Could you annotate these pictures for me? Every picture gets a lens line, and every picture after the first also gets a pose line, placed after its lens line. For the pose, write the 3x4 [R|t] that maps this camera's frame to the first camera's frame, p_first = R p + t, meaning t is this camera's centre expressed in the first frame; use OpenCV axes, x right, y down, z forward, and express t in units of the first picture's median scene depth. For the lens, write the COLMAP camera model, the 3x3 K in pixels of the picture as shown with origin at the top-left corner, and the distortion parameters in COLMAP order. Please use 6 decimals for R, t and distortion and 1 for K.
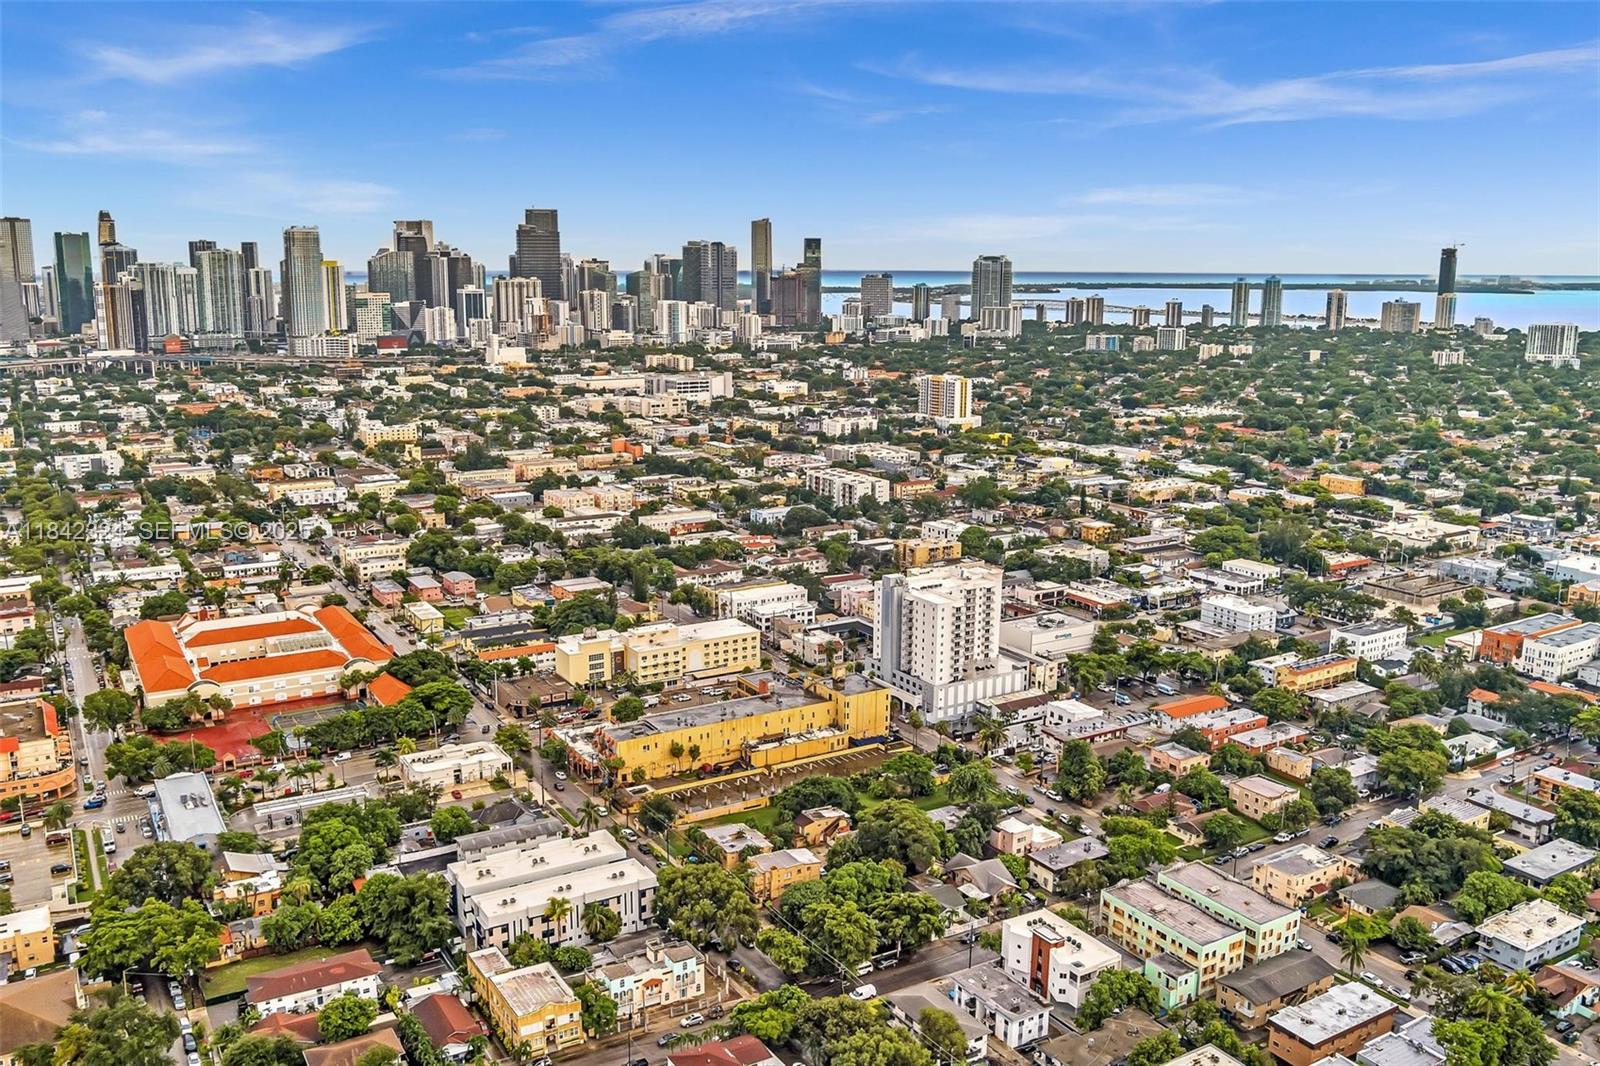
lens RADIAL K [[1334.3, 0, 793.2], [0, 1334.3, 486.8], [0, 0, 1]] dist [-0.059362, -0.014849]
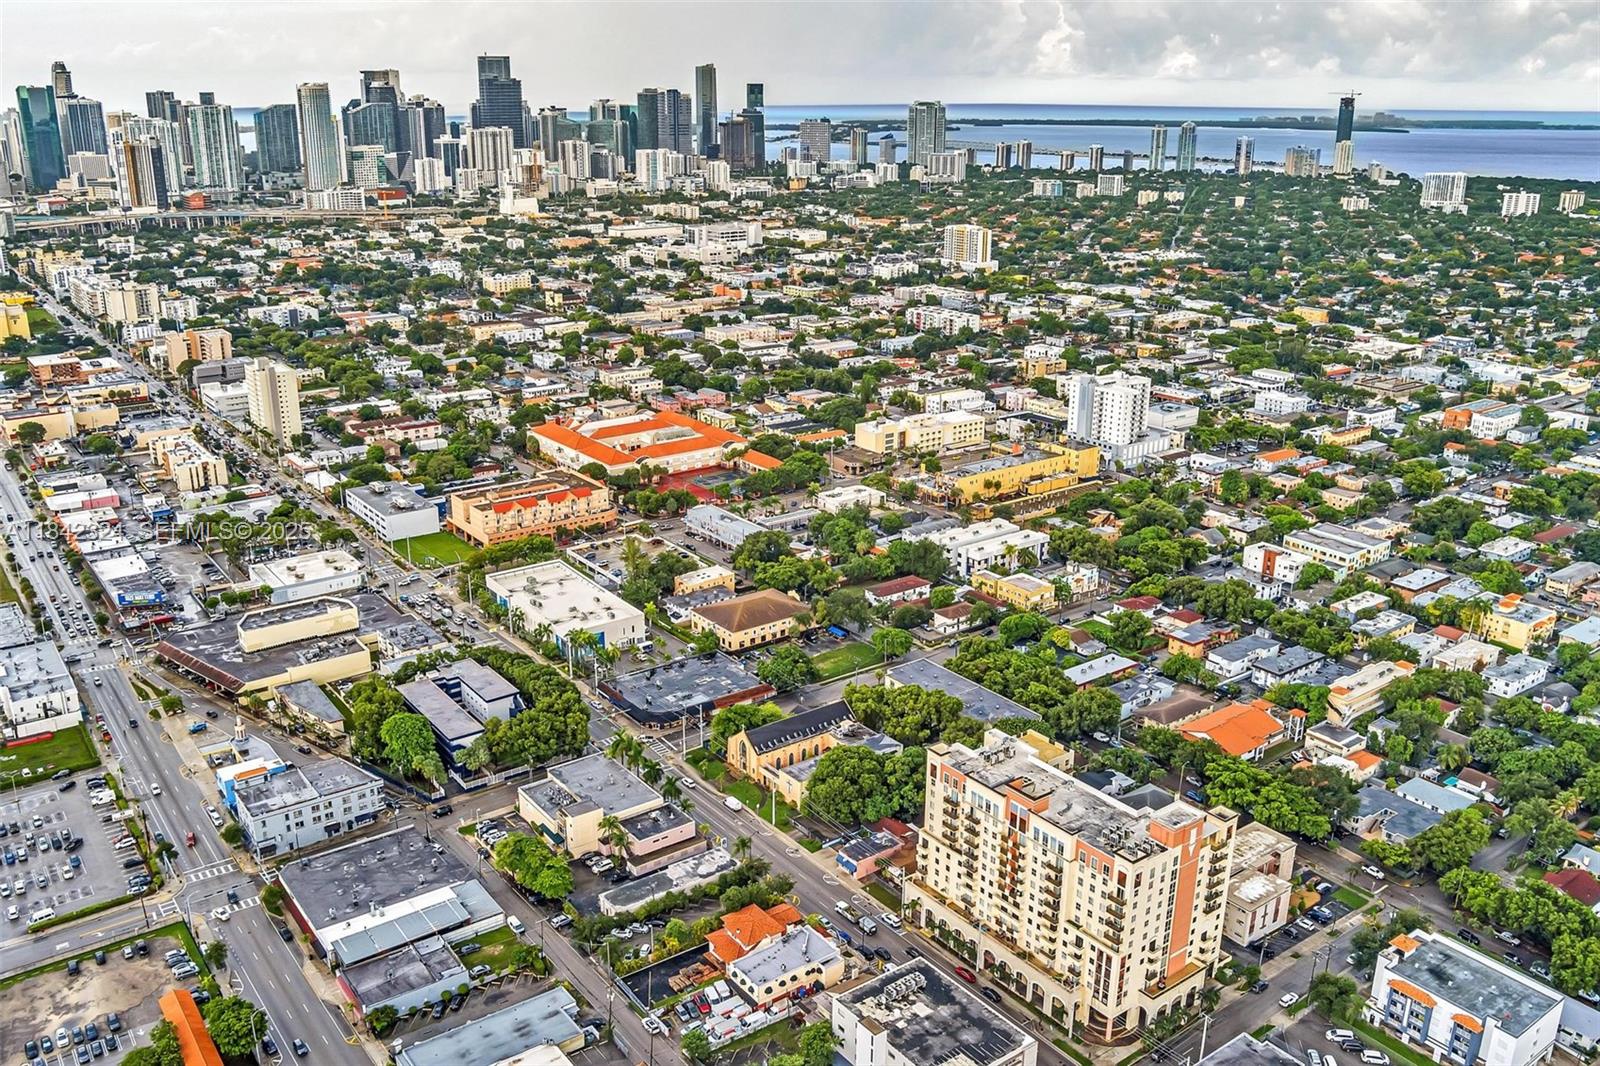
lens RADIAL K [[1336.5, 0, 800.0], [0, 1336.5, 533.0], [0, 0, 1]] dist [-0.058661, -0.013134]
pose [[0.994851, -0.031327, 0.096383, -0.283836], [0.016177, 0.987920, 0.154119, 0.002256], [-0.100047, -0.151766, 0.983340, -0.345579]]
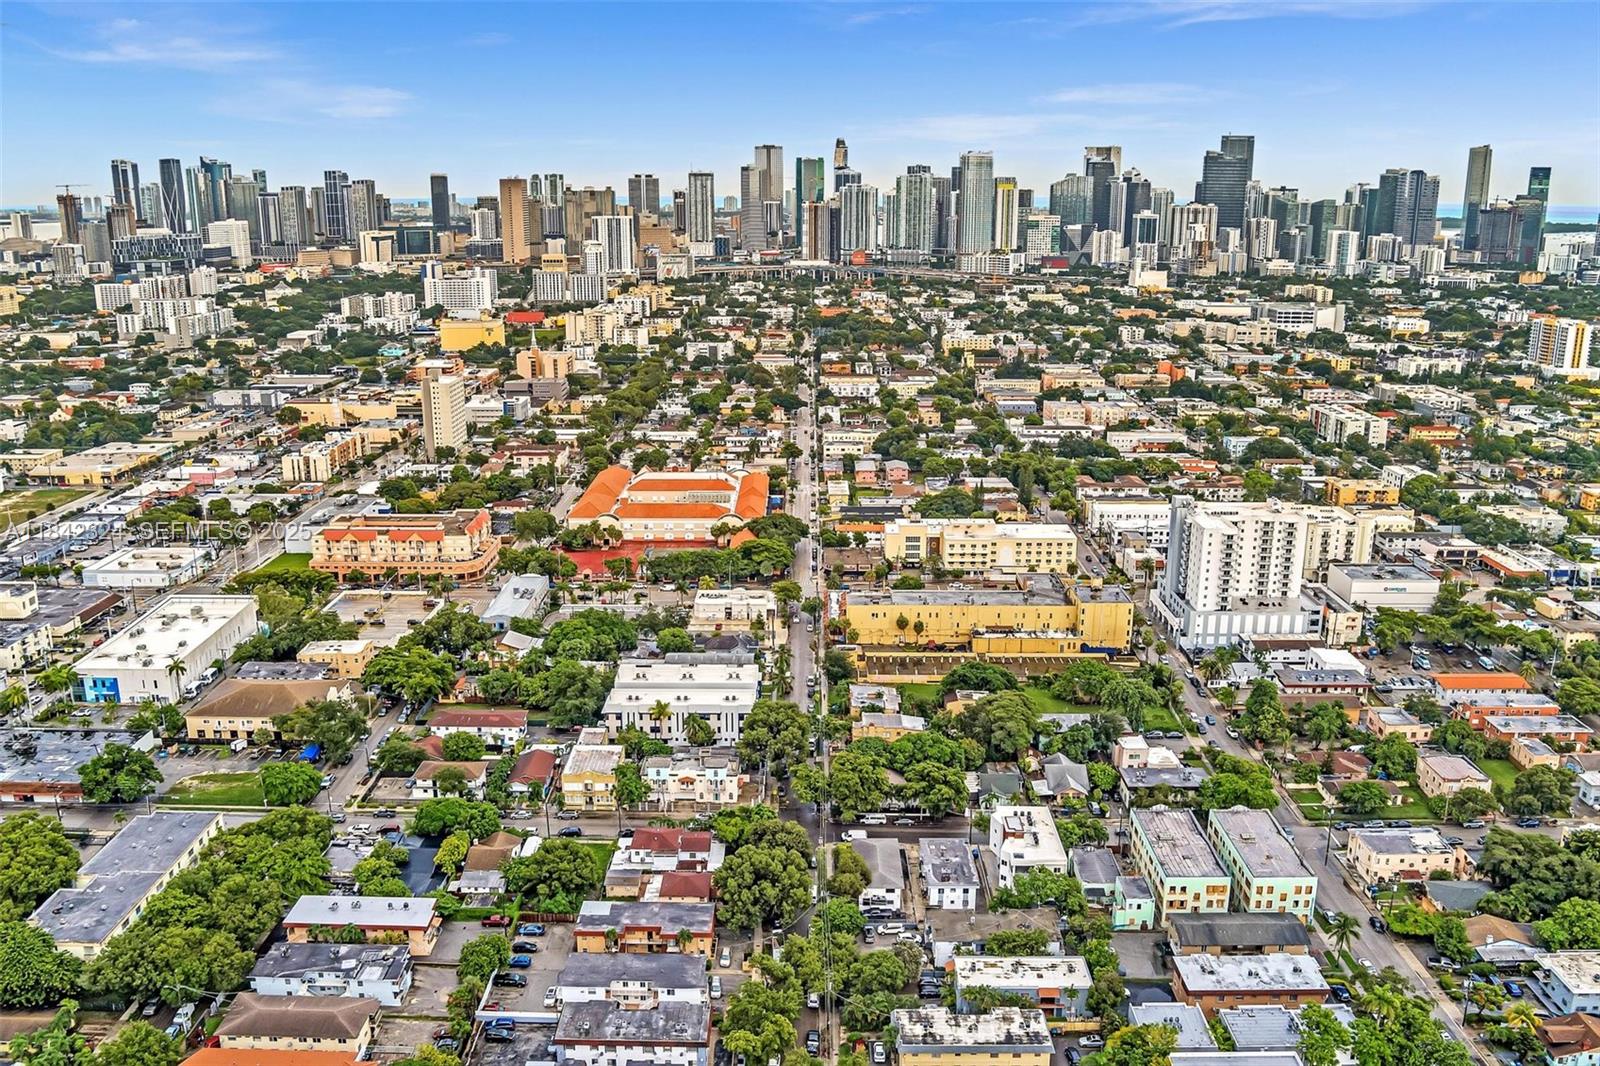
lens RADIAL K [[1296.6, 0, 800.0], [0, 1296.6, 533.0], [0, 0, 1]] dist [-0.106946, 0.061866]
pose [[0.852133, 0.132394, -0.506302, 0.223041], [-0.084307, 0.989562, 0.116869, 0.004423], [0.516490, -0.056903, 0.854400, 0.029764]]
